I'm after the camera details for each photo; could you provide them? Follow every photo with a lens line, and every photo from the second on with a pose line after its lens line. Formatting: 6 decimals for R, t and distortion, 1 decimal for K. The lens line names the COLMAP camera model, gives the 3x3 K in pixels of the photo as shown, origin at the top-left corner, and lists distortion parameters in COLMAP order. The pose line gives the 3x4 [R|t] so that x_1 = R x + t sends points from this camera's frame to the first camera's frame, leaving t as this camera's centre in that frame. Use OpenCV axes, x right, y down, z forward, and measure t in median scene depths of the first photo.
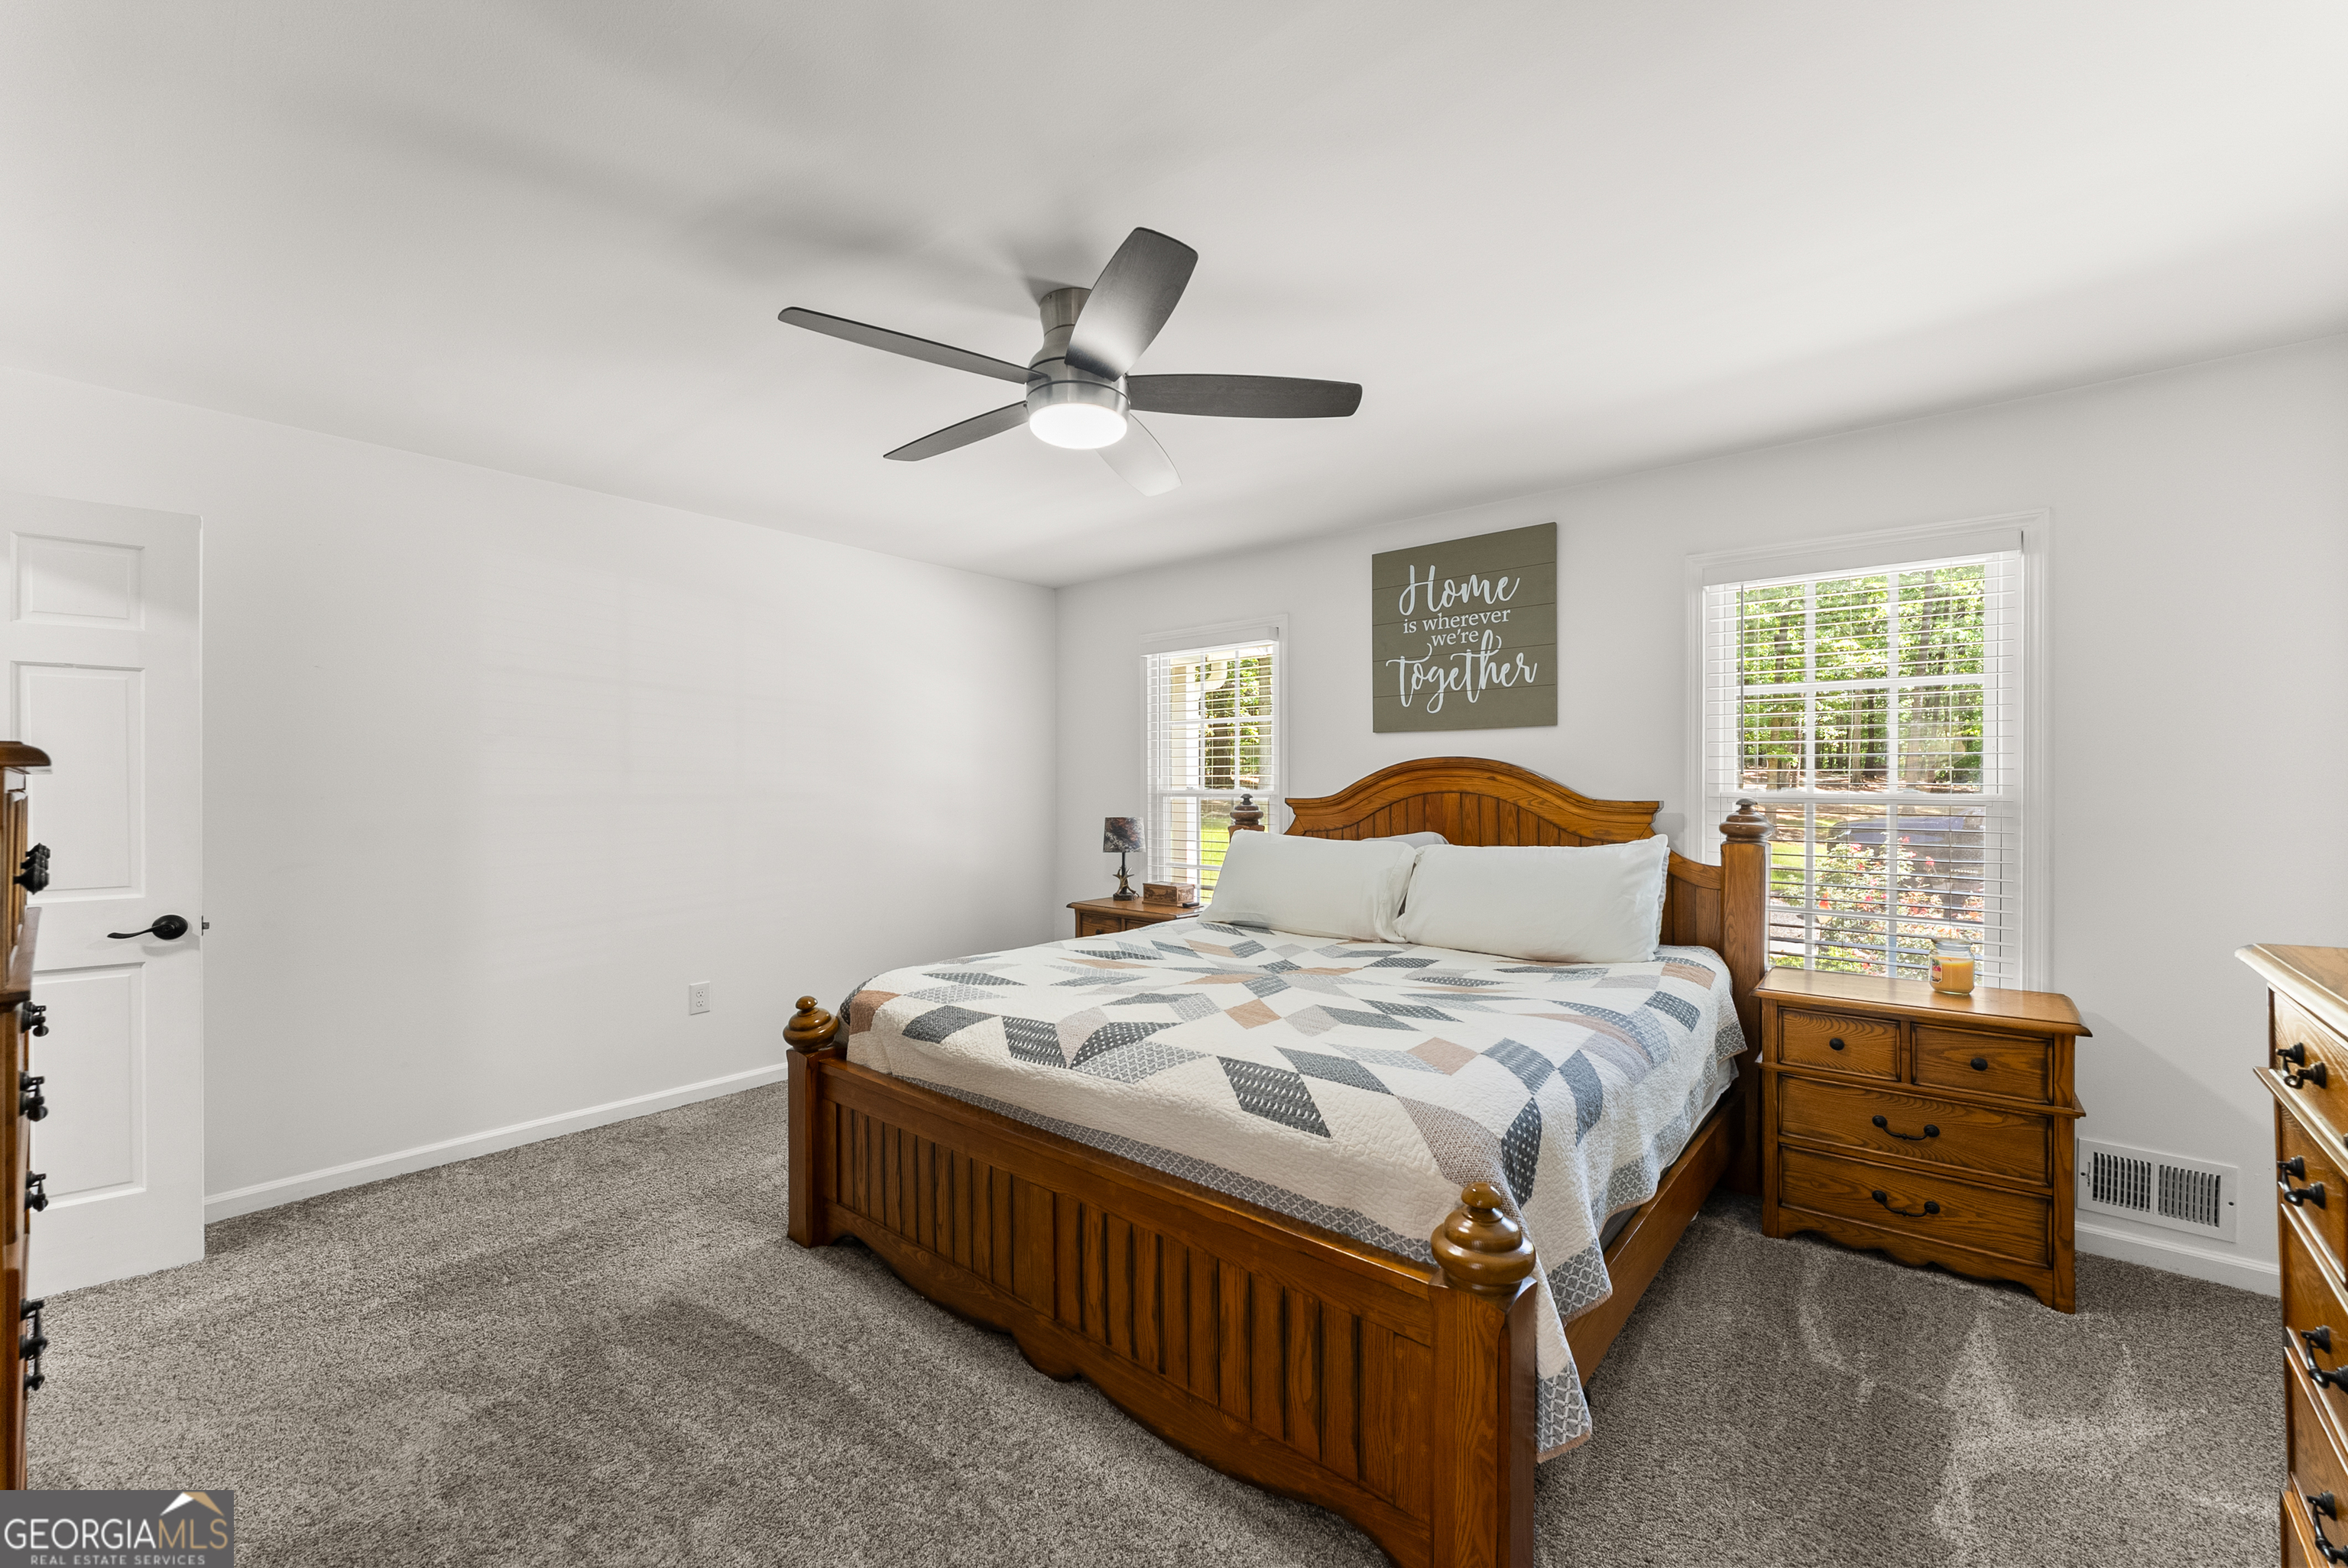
lens RADIAL K [[948.5, 0, 1134.1], [0, 948.5, 778.3], [0, 0, 1]] dist [0.000160, 0.000587]
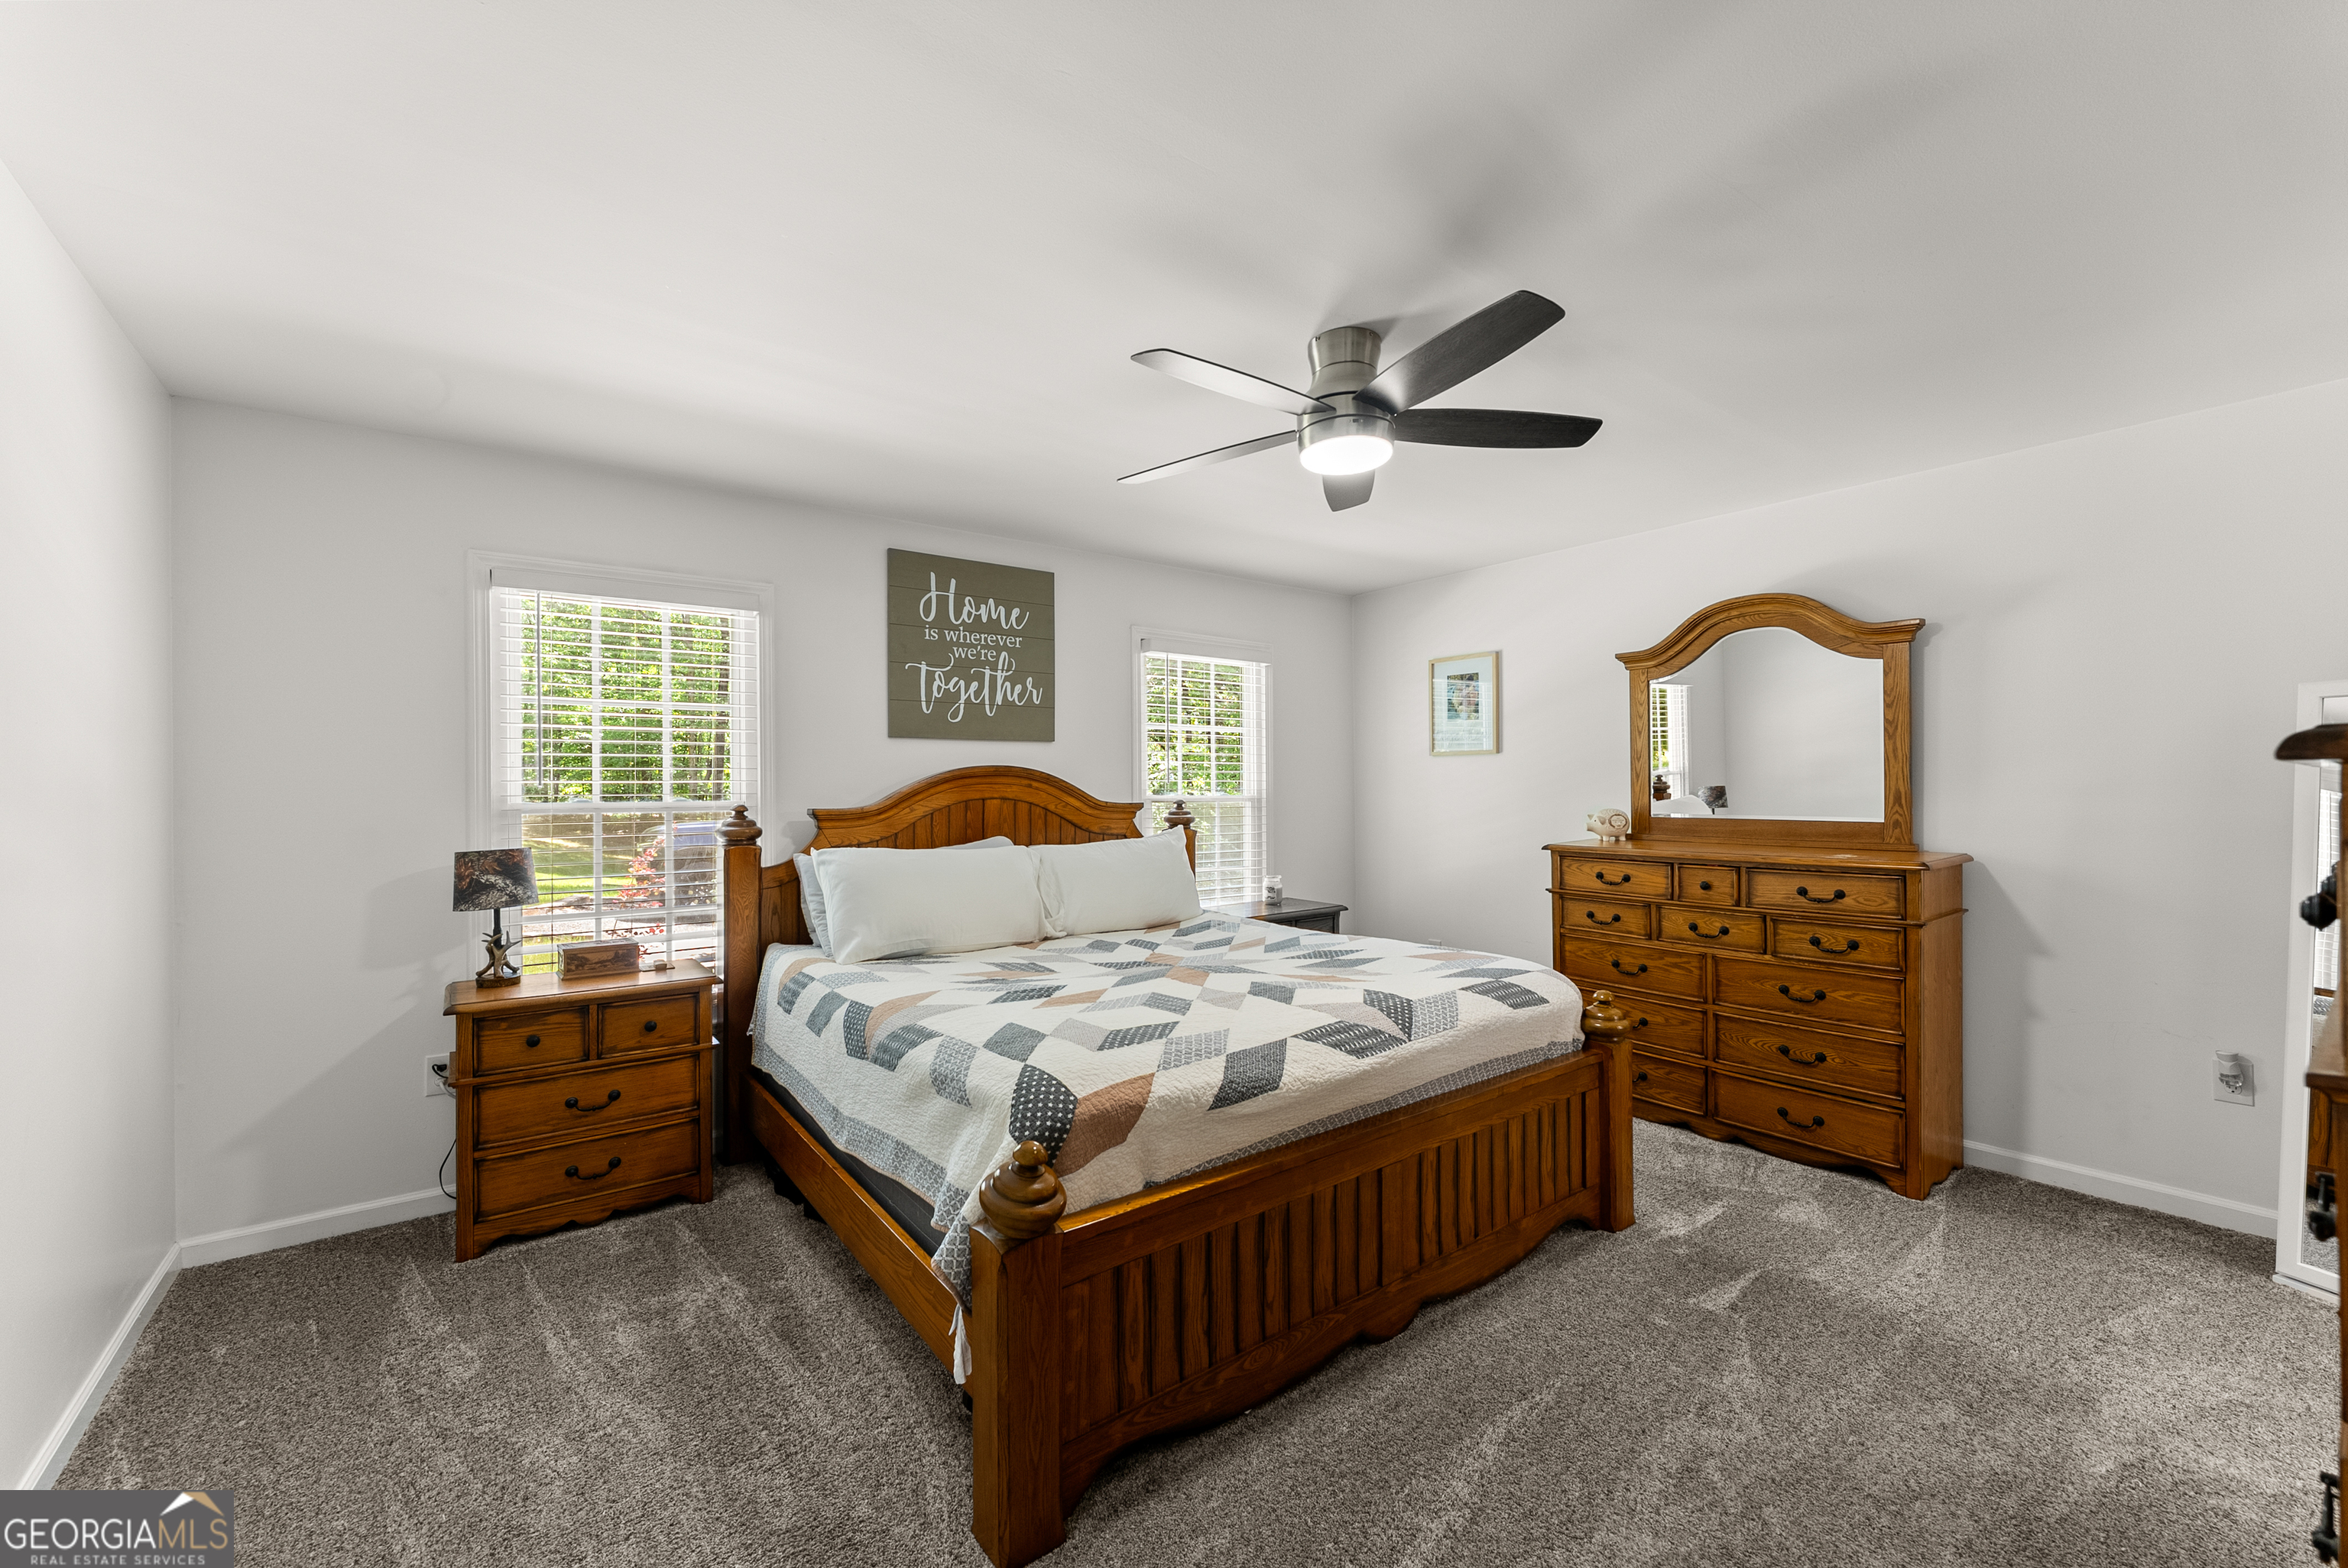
lens RADIAL K [[948.5, 0, 1161.4], [0, 948.5, 799.9], [0, 0, 1]] dist [0.000160, 0.000587]
pose [[0.201458, -0.013974, 0.979397, -0.665234], [0.002825, 0.999902, 0.013686, 0.002631], [-0.979493, 0.000010, 0.201478, 0.579732]]
